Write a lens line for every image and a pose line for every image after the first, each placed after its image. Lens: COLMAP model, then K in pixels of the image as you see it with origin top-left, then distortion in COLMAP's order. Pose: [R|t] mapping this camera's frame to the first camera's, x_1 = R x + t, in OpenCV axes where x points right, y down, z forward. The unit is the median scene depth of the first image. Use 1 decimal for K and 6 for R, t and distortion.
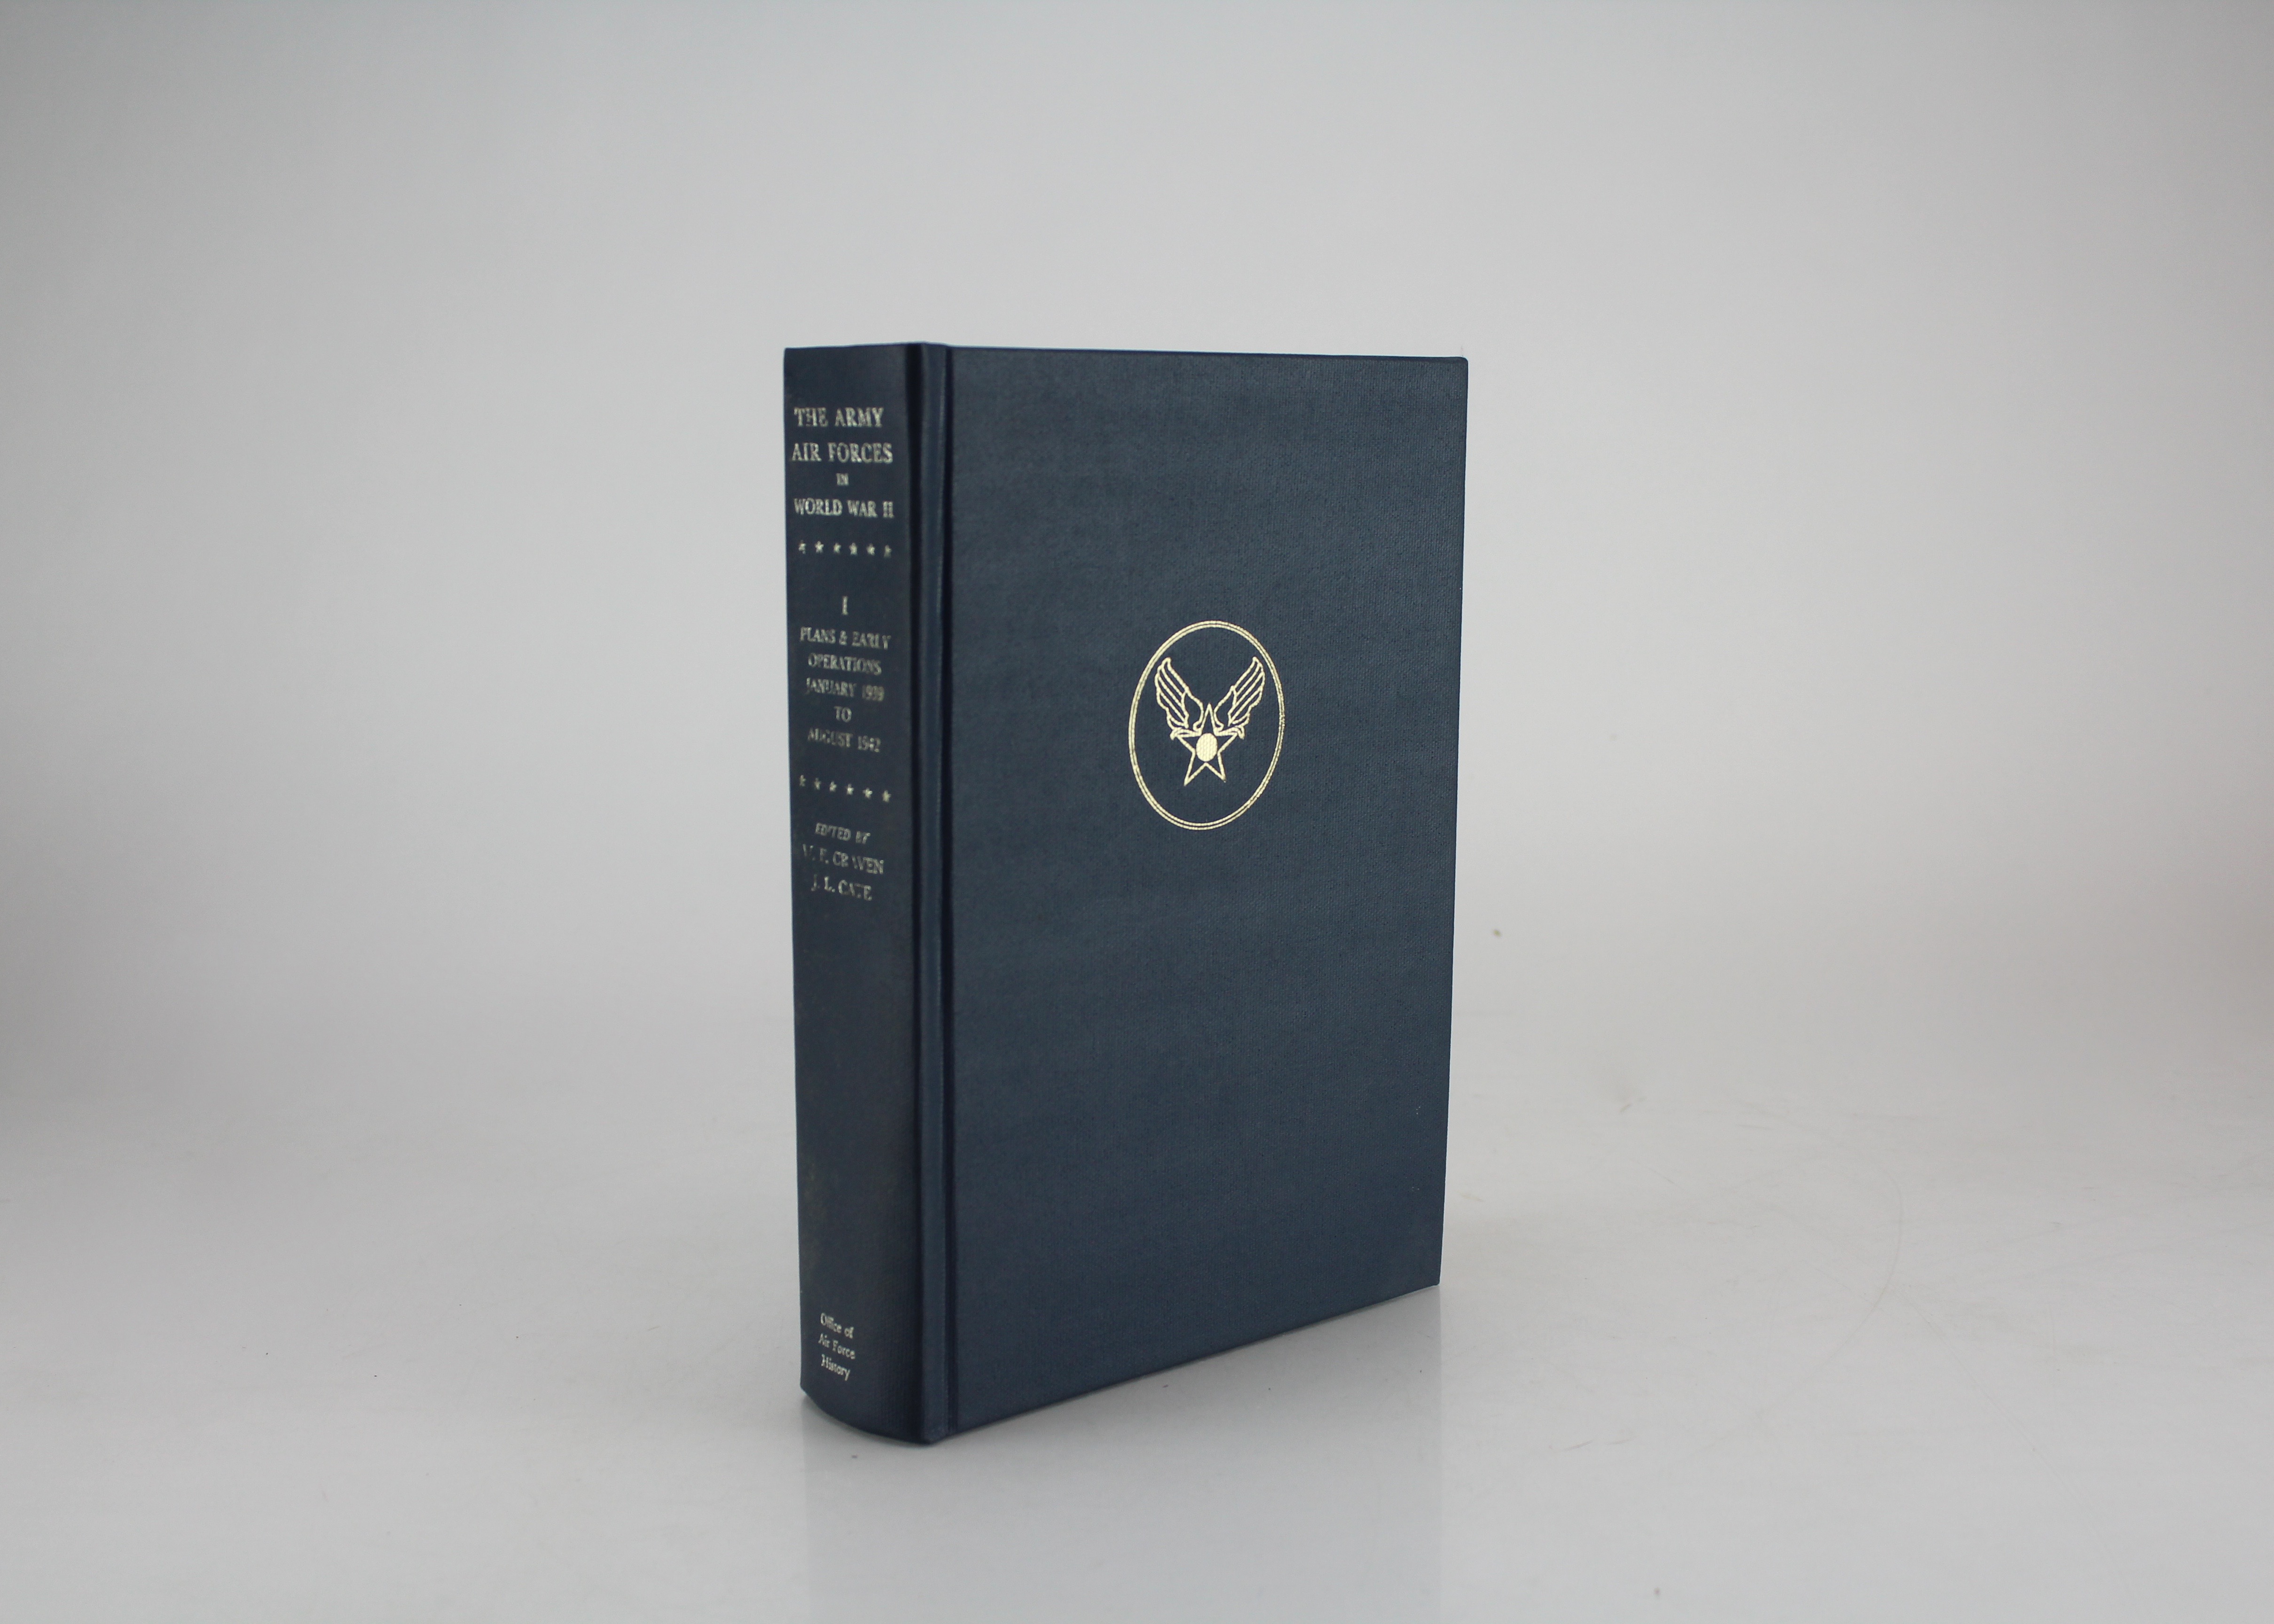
lens RADIAL K [[2293.9, 0, 1137.0], [0, 2293.9, 812.0], [0, 0, 1]] dist [-0.010780, -0.004339]
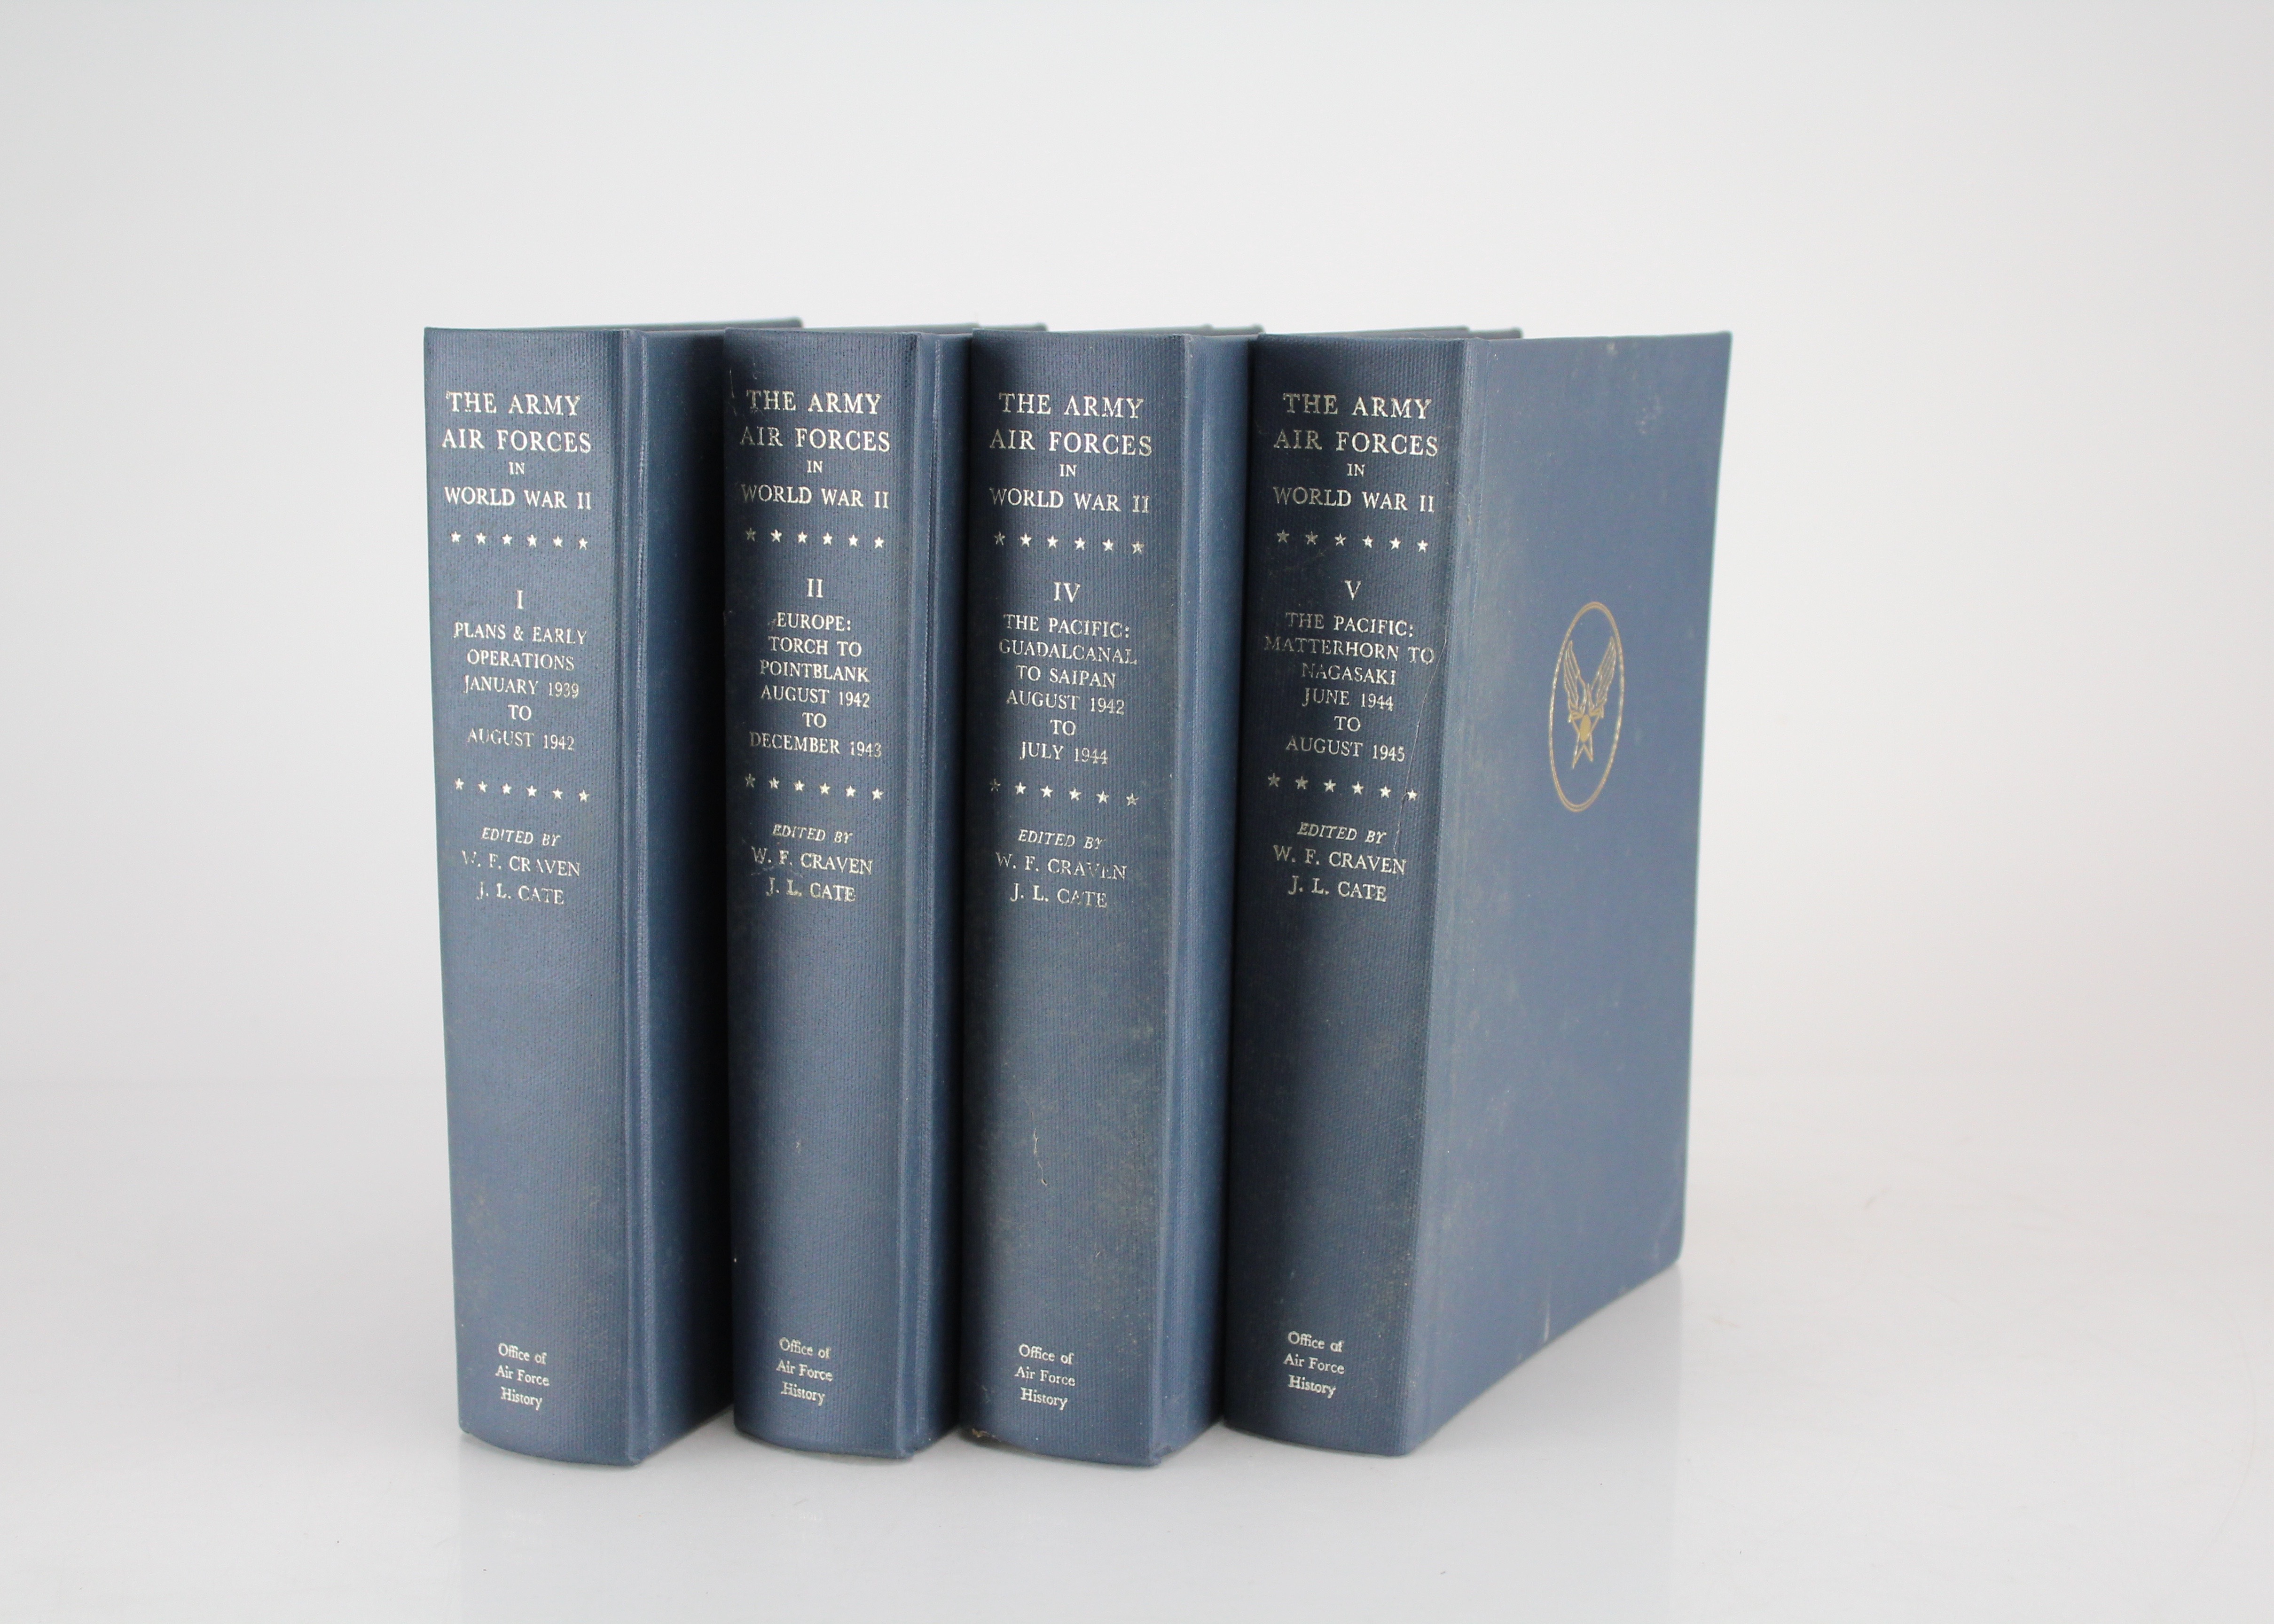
lens RADIAL K [[2025.8, 0, 1137.2], [0, 2025.8, 741.4], [0, 0, 1]] dist [0.011364, 0.003922]
pose [[0.898647, -0.035297, 0.437250, -0.268568], [0.044347, 0.998961, -0.010502, -0.010391], [-0.436425, 0.028828, 0.899279, 0.125494]]
